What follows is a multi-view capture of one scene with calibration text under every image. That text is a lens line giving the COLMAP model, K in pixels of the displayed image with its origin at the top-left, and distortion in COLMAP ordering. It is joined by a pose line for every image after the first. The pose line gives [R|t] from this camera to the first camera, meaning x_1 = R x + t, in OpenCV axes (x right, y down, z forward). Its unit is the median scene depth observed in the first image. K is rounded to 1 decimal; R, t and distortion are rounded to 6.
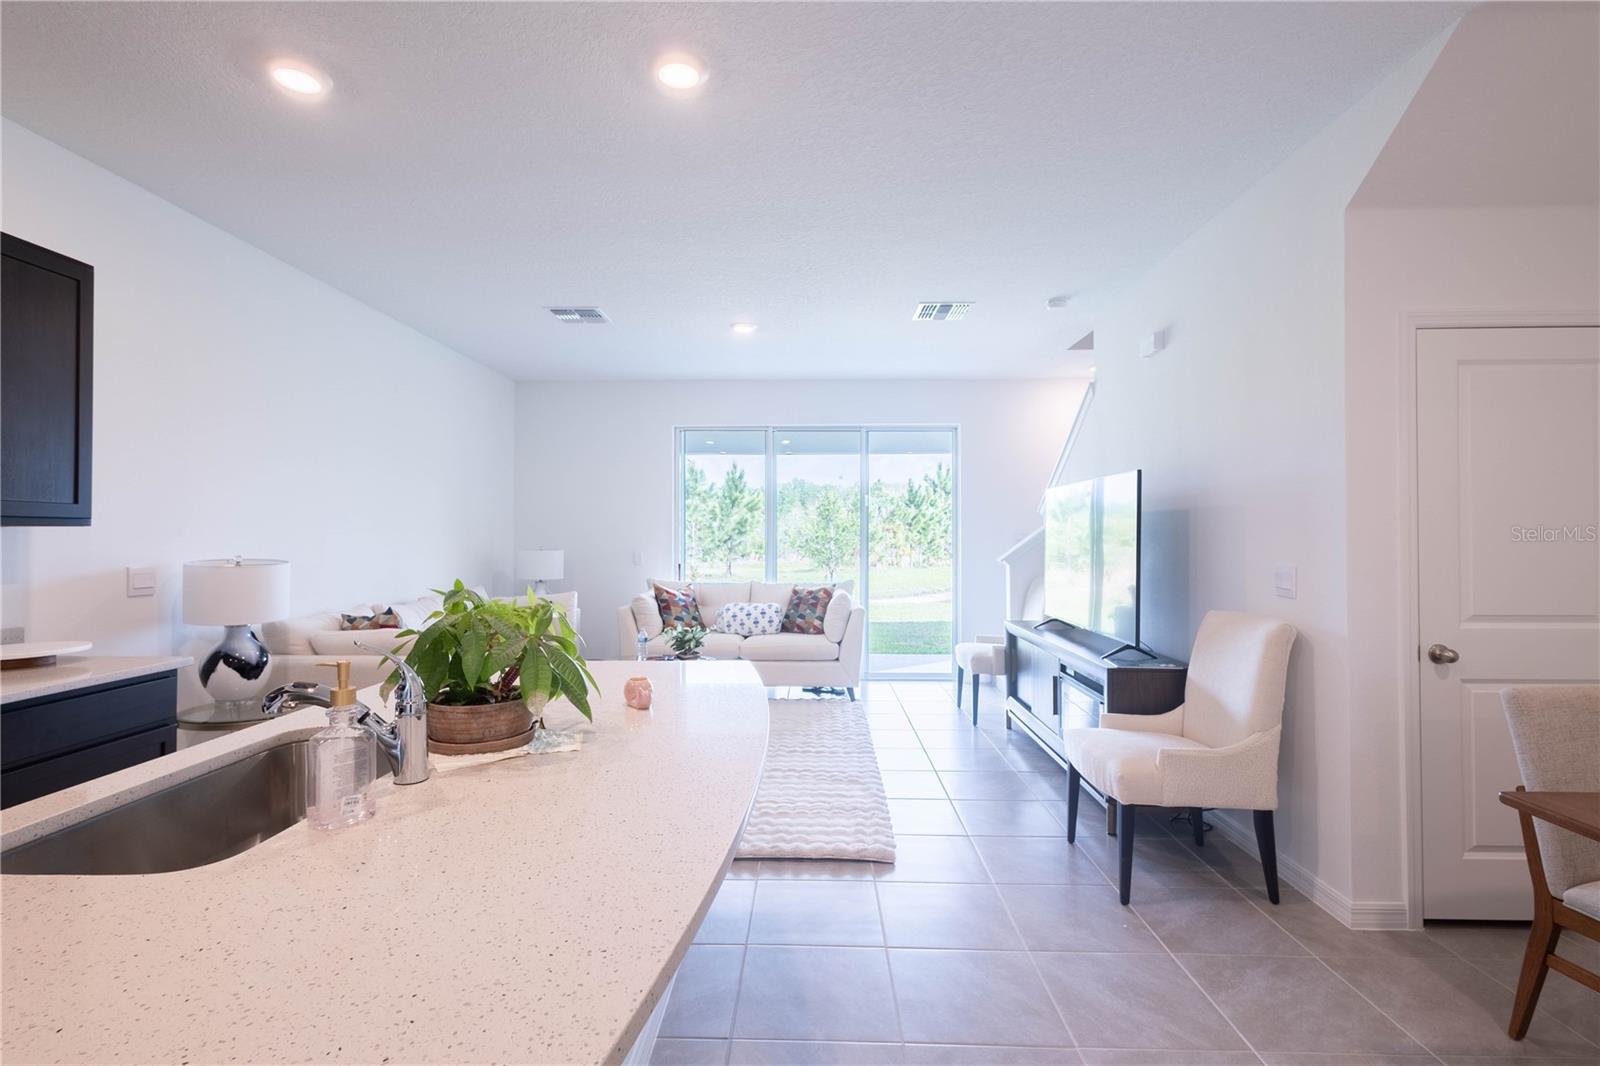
lens RADIAL K [[744.1, 0, 806.3], [0, 744.1, 529.2], [0, 0, 1]] dist [0.000676, -0.000050]
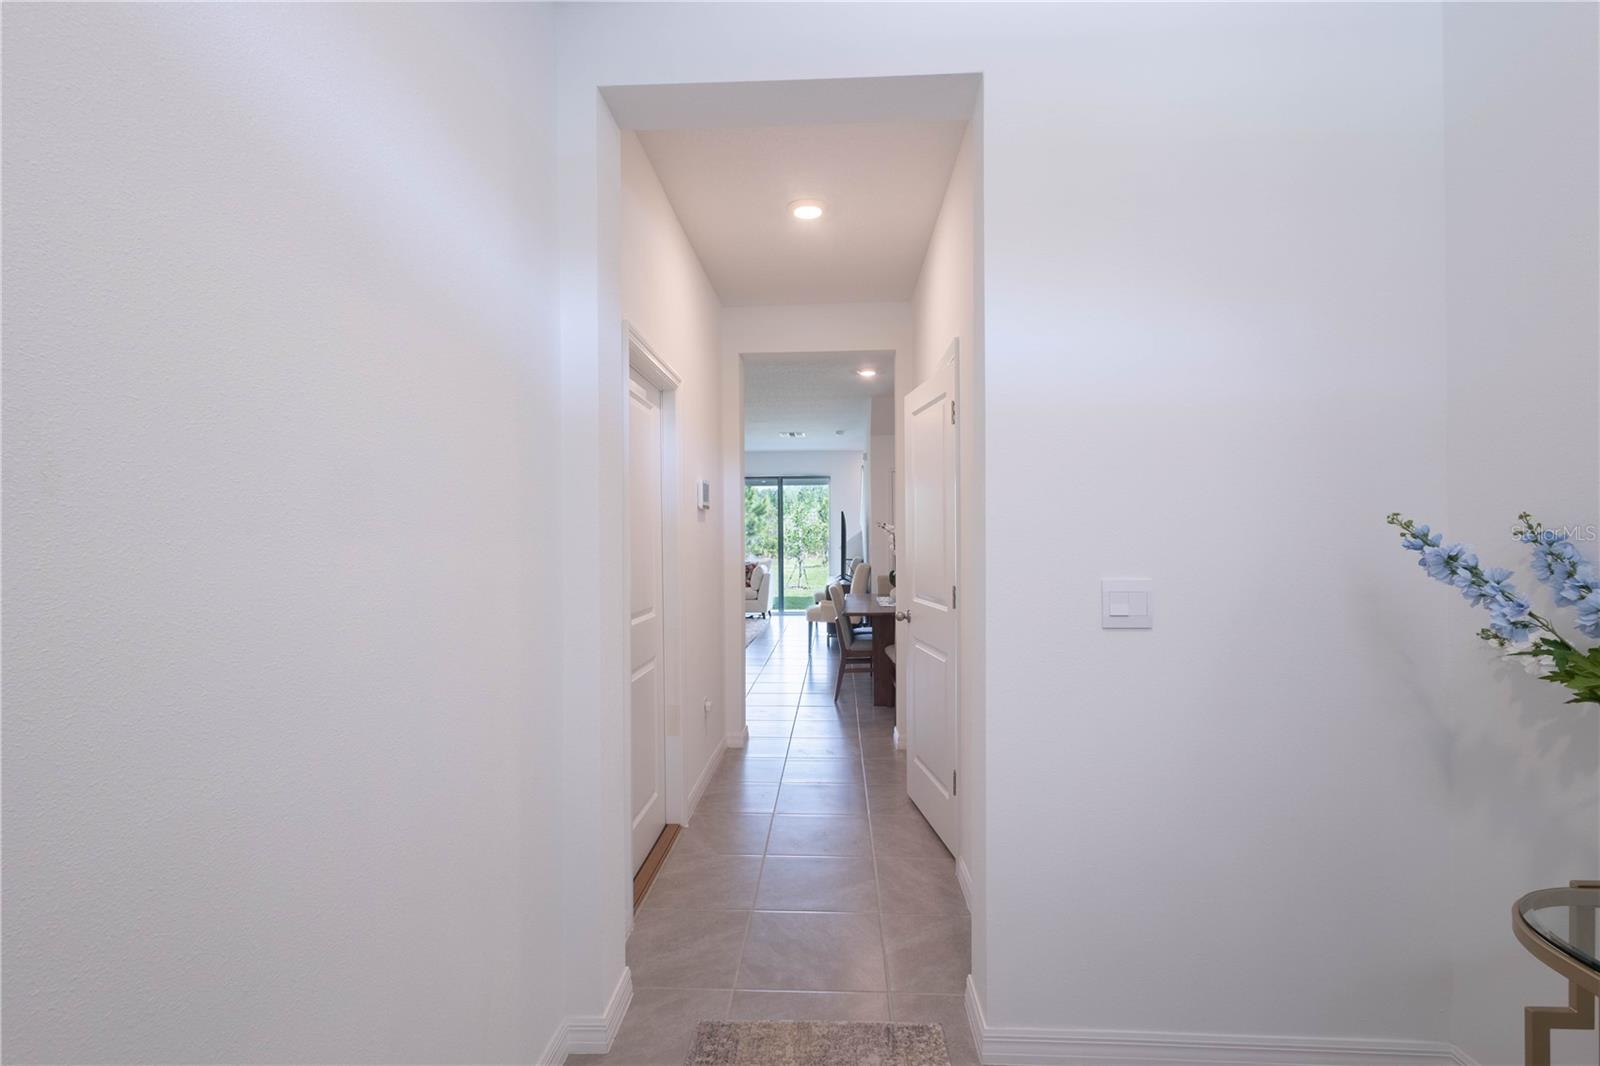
lens RADIAL K [[740.5, 0, 794.1], [0, 740.5, 530.9], [0, 0, 1]] dist [0.013150, -0.005411]
pose [[0.998814, -0.007638, -0.048085, 0.340963], [0.007758, 0.999967, 0.002325, -0.014704], [0.048065, -0.002695, 0.998841, -1.387495]]
